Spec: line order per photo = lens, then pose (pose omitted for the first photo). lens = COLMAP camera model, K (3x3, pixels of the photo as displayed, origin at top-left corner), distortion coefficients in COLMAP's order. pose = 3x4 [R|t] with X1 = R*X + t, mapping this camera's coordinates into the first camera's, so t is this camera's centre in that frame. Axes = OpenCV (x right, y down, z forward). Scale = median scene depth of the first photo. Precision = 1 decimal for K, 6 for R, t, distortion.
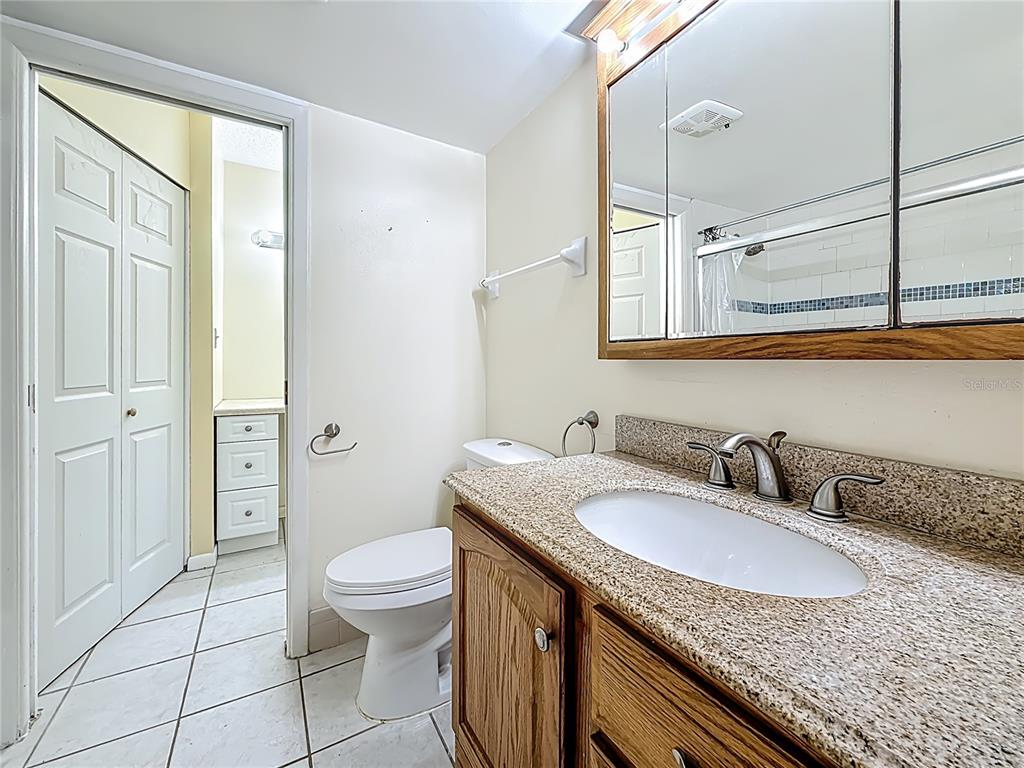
lens RADIAL K [[428.7, 0, 512.5], [0, 428.7, 363.6], [0, 0, 1]] dist [-0.000123, 0.000307]
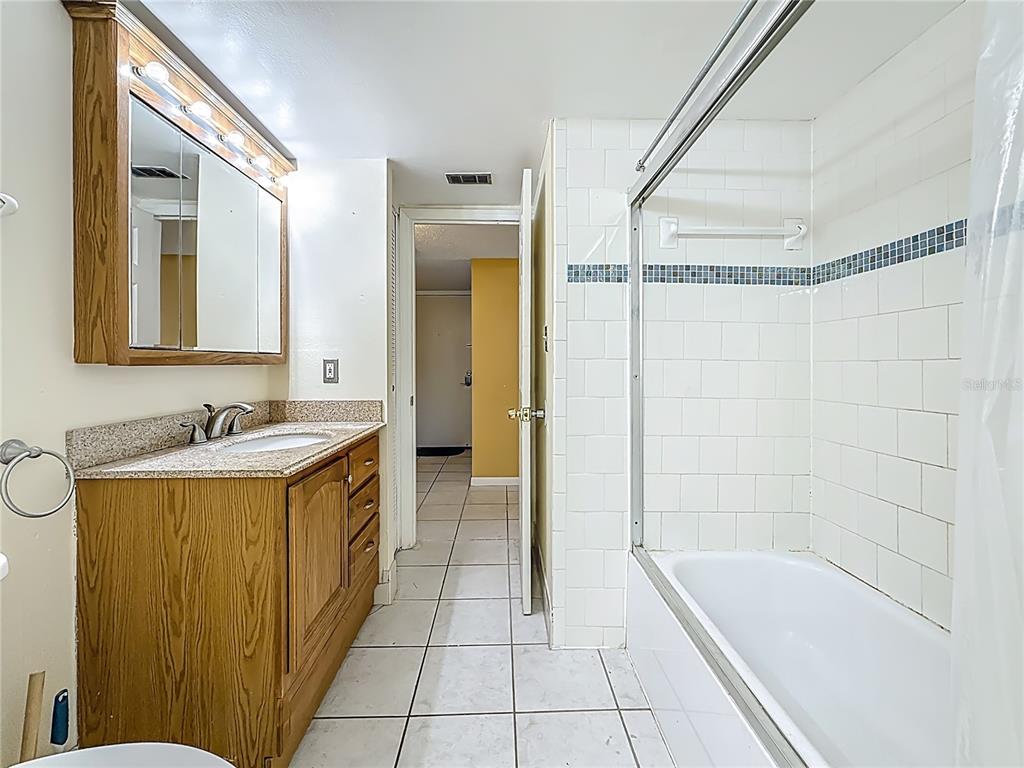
lens RADIAL K [[428.7, 0, 512.5], [0, 428.7, 363.6], [0, 0, 1]] dist [-0.000123, 0.000307]
pose [[-0.877833, -0.004604, 0.478944, -0.406855], [0.000793, 0.999938, 0.011065, -0.010010], [-0.478966, 0.010093, -0.877776, 0.573623]]
